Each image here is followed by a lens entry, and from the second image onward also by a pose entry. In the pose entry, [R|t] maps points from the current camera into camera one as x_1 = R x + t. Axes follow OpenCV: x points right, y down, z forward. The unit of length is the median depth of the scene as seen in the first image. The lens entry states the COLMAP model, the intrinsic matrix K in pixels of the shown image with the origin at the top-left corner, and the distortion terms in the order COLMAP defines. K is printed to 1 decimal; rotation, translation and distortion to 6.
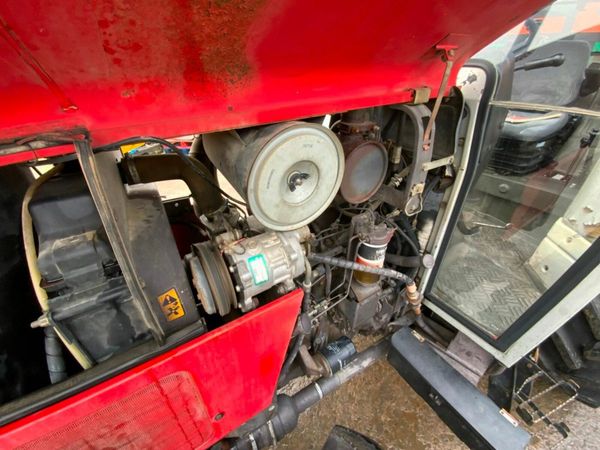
lens RADIAL K [[242.5, 0, 302.3], [0, 242.5, 222.7], [0, 0, 1]] dist [0.021213, -0.019686]
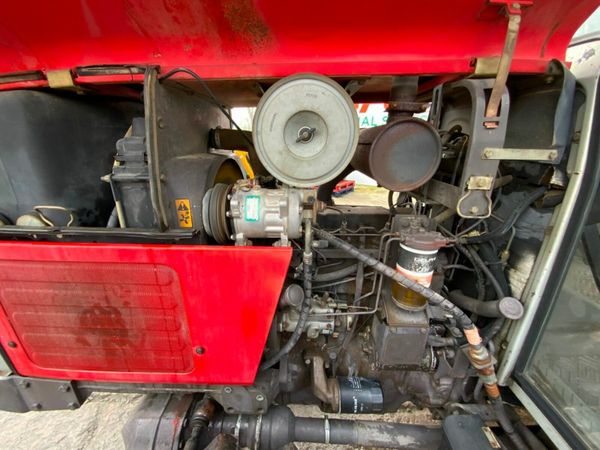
lens RADIAL K [[242.5, 0, 302.3], [0, 242.5, 222.7], [0, 0, 1]] dist [0.021213, -0.019686]
pose [[0.841429, 0.186459, -0.507178, 0.436000], [-0.291202, 0.947099, -0.134925, 0.255882], [0.455190, 0.261221, 0.851214, 0.137930]]
